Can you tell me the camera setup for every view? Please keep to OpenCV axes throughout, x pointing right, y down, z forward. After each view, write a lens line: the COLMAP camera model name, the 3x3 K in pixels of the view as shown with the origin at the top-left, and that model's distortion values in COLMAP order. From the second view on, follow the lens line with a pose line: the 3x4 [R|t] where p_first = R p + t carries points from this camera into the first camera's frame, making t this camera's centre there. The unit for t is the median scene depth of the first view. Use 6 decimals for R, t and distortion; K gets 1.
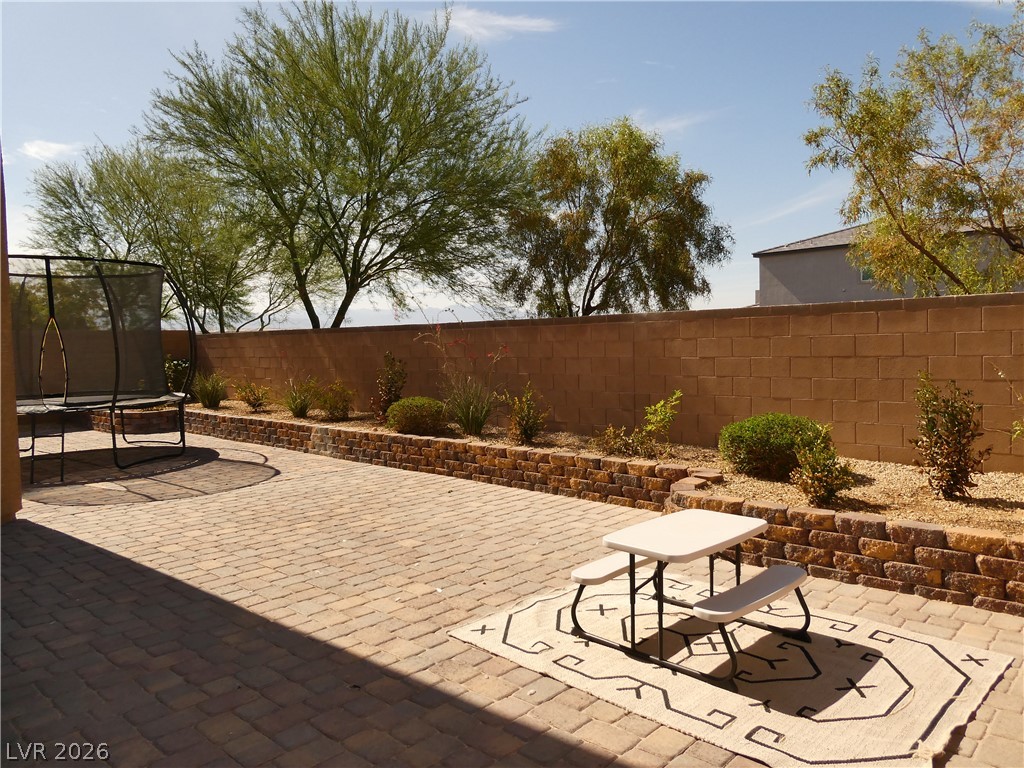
lens RADIAL K [[735.5, 0, 512.0], [0, 735.5, 384.0], [0, 0, 1]] dist [-0.000209, -0.002463]
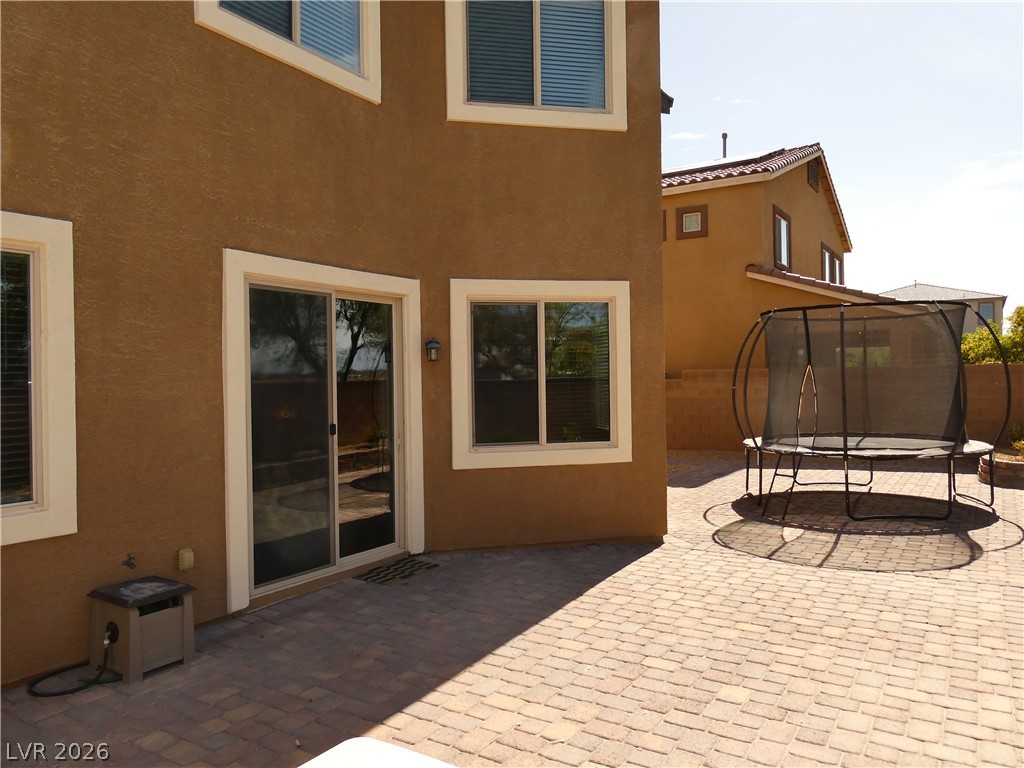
lens RADIAL K [[735.5, 0, 512.0], [0, 735.5, 384.0], [0, 0, 1]] dist [-0.000209, -0.002463]
pose [[0.205488, 0.029042, -0.978229, 0.550430], [-0.051849, 0.998479, 0.018752, -0.101865], [0.977285, 0.046867, 0.206681, 0.632416]]
